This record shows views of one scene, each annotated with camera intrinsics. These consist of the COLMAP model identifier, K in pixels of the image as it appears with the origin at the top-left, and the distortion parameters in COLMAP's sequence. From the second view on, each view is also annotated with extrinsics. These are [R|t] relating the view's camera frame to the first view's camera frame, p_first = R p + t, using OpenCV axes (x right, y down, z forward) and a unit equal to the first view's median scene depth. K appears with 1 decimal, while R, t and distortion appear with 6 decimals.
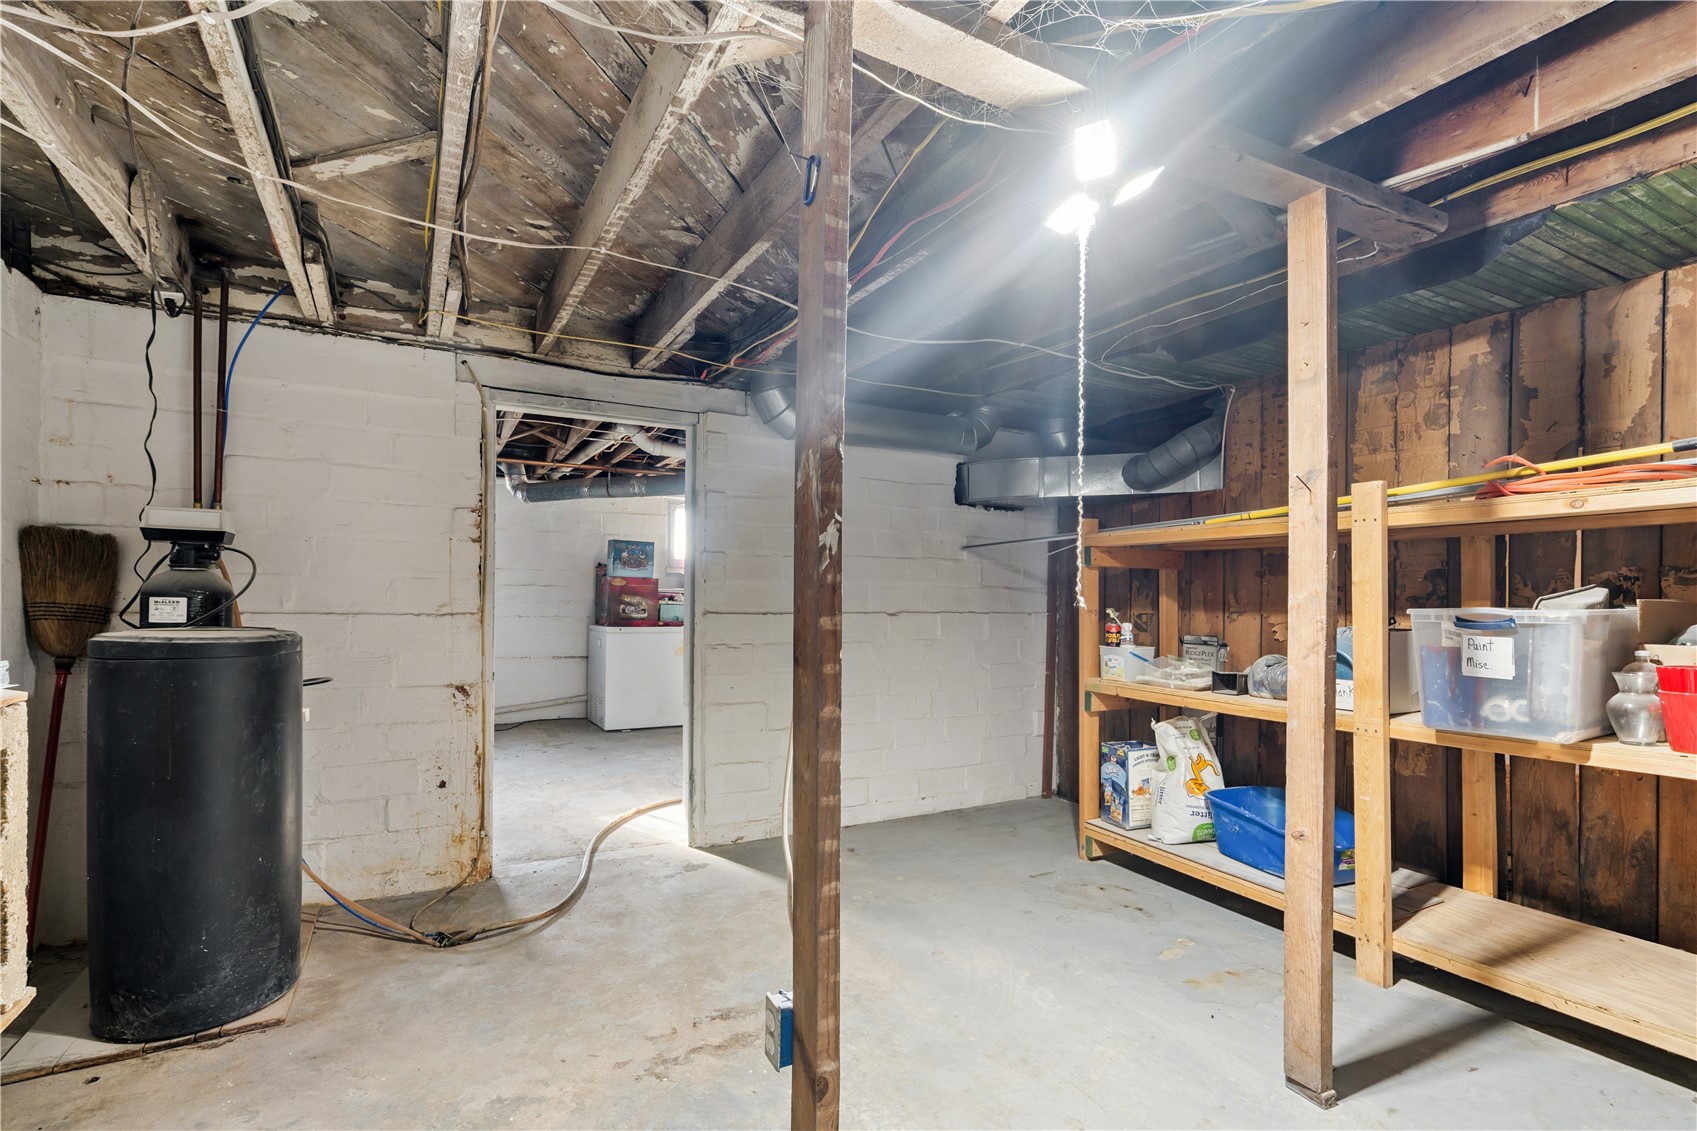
lens RADIAL K [[770.8, 0, 804.7], [0, 770.8, 595.0], [0, 0, 1]] dist [-0.003774, 0.001739]
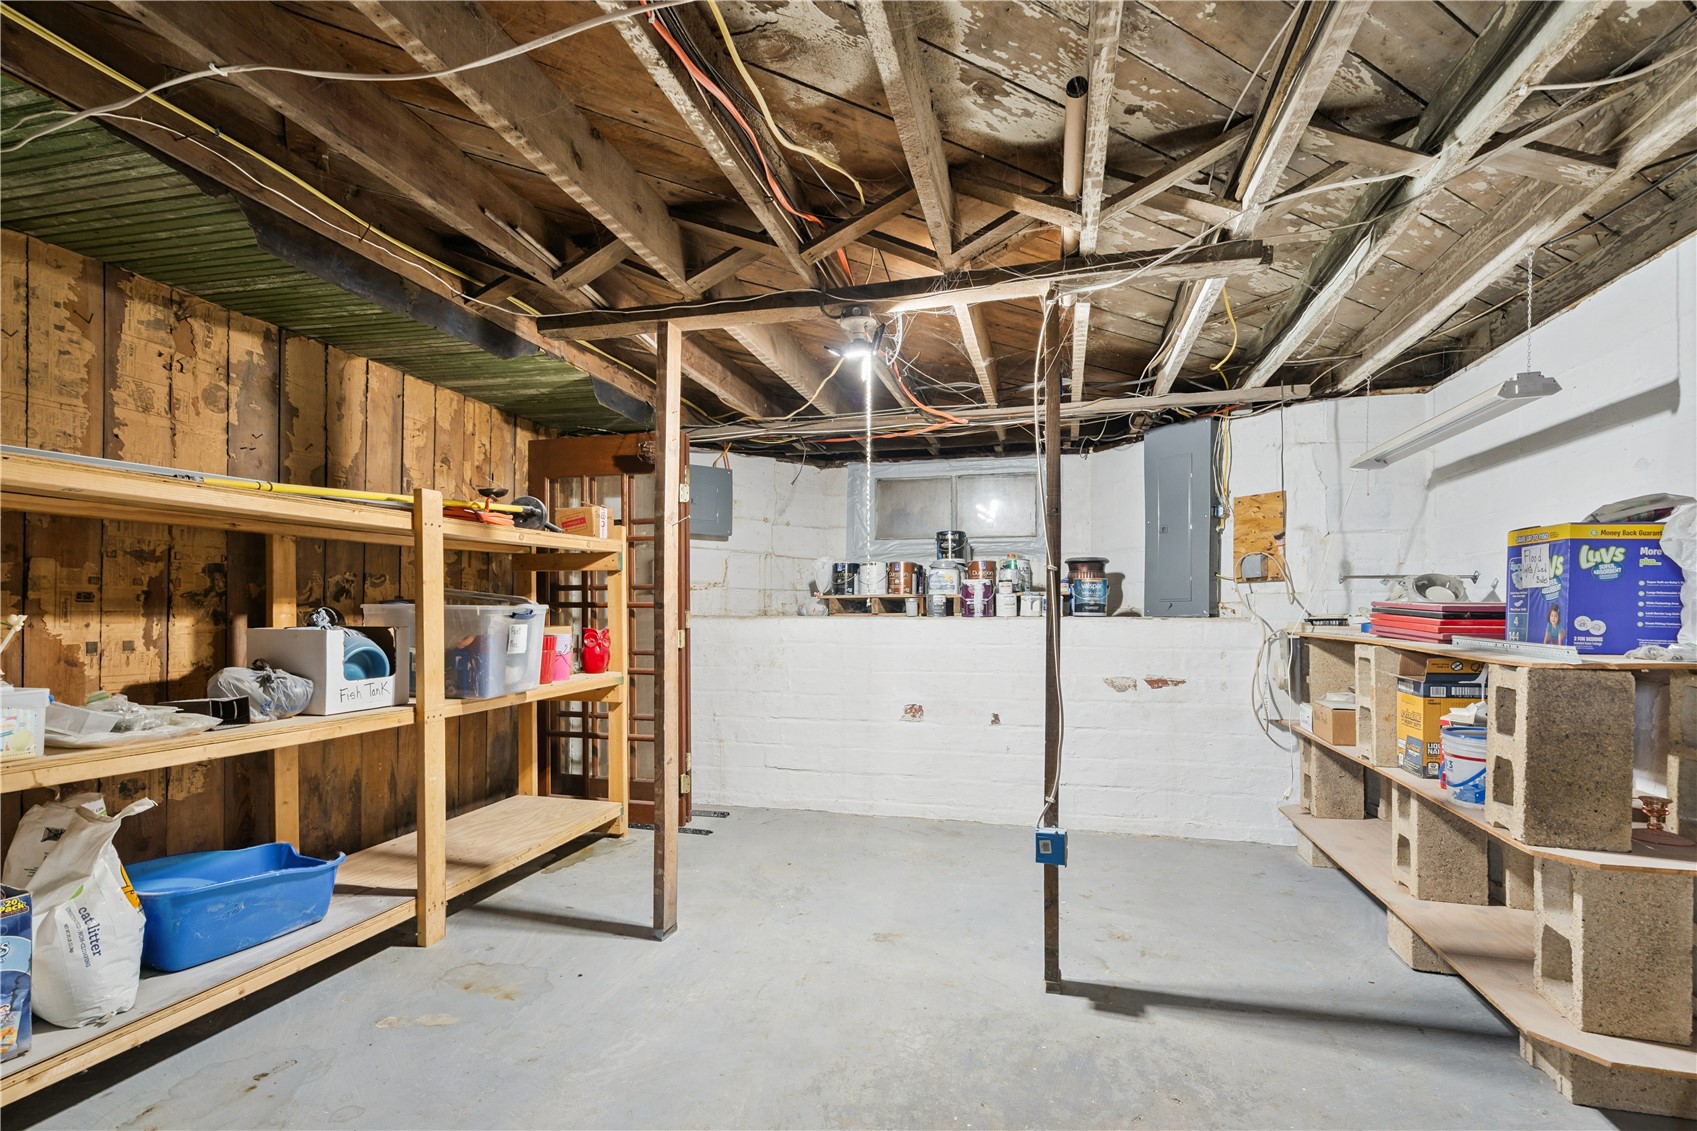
lens RADIAL K [[770.8, 0, 869.1], [0, 770.8, 610.1], [0, 0, 1]] dist [-0.003774, 0.001739]
pose [[-0.764280, -0.012649, 0.644761, -0.386279], [-0.012148, 0.999913, 0.005216, 0.008660], [-0.644770, -0.003846, -0.764367, 1.230239]]
